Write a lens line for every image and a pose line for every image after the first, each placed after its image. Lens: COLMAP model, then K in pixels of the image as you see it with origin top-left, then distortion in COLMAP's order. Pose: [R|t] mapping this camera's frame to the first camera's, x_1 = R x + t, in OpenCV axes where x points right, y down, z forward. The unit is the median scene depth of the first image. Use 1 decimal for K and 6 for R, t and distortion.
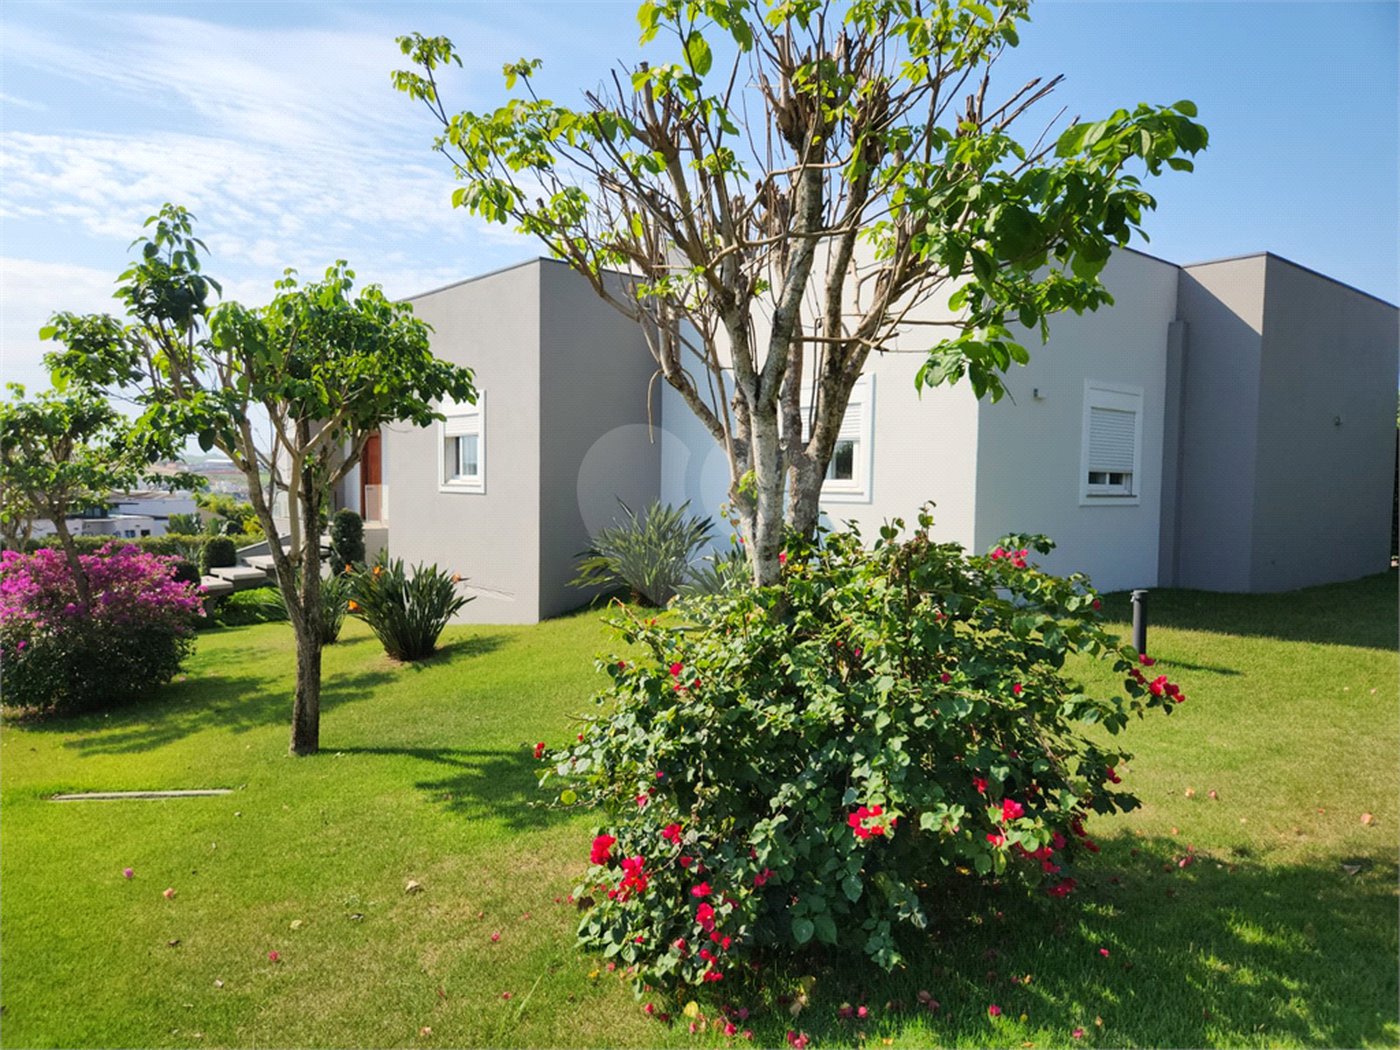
lens RADIAL K [[944.0, 0, 690.5], [0, 944.0, 527.5], [0, 0, 1]] dist [0.069100, -0.063032]
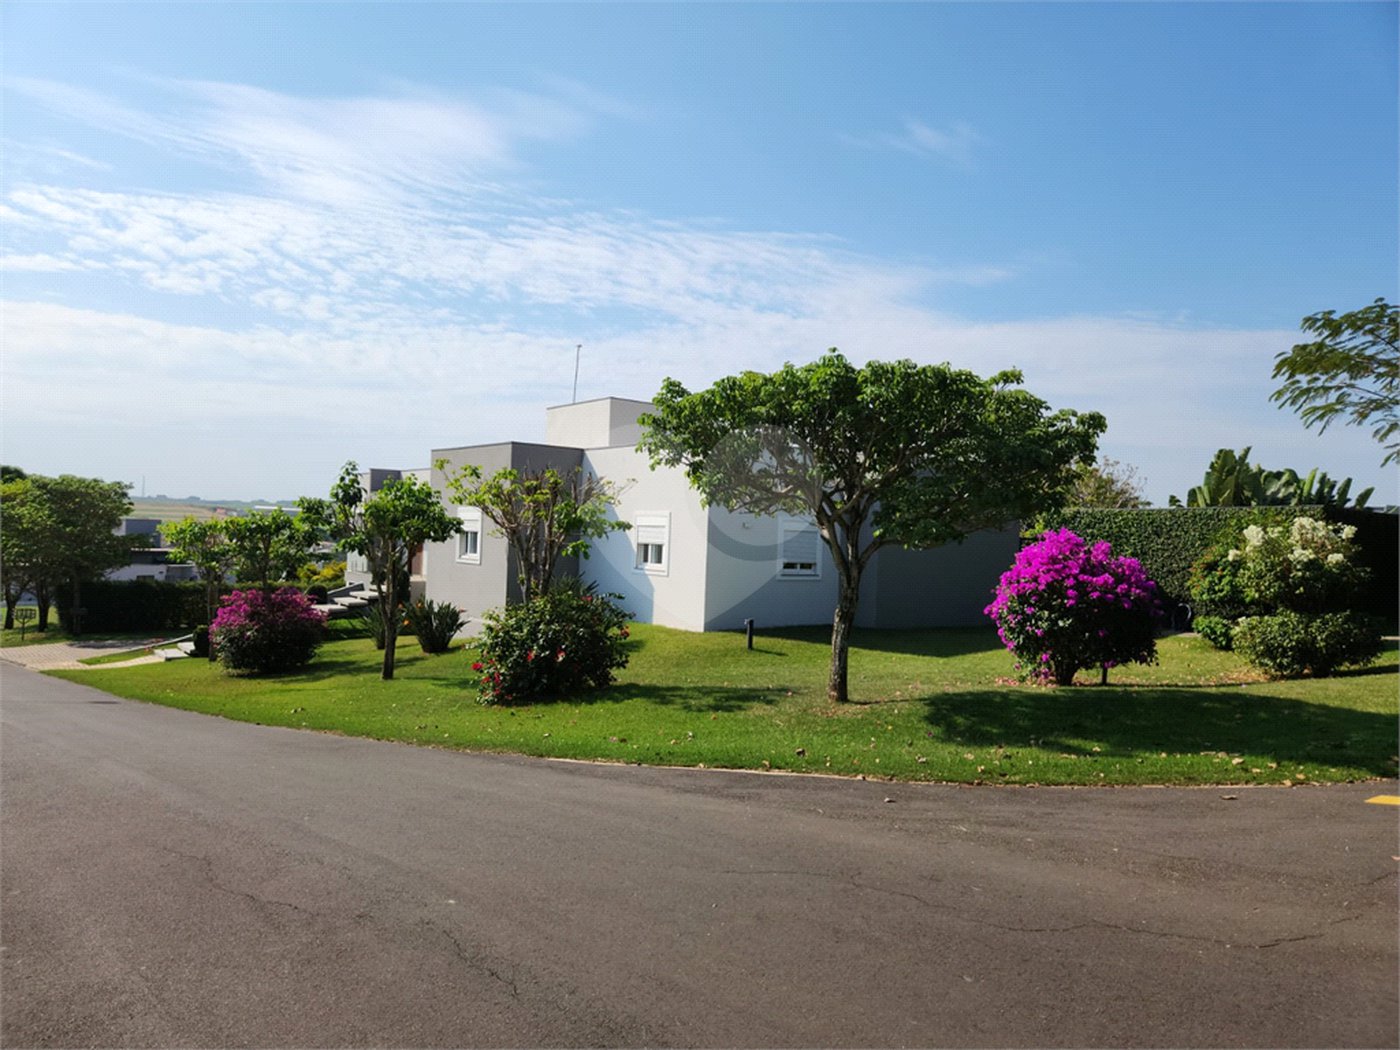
lens RADIAL K [[1106.3, 0, 700.7], [0, 1106.3, 525.8], [0, 0, 1]] dist [0.151311, -0.120371]
pose [[0.997615, 0.021258, -0.065665, 0.243096], [-0.024396, 0.998580, -0.047359, -0.014089], [0.064565, 0.048848, 0.996717, -0.777229]]
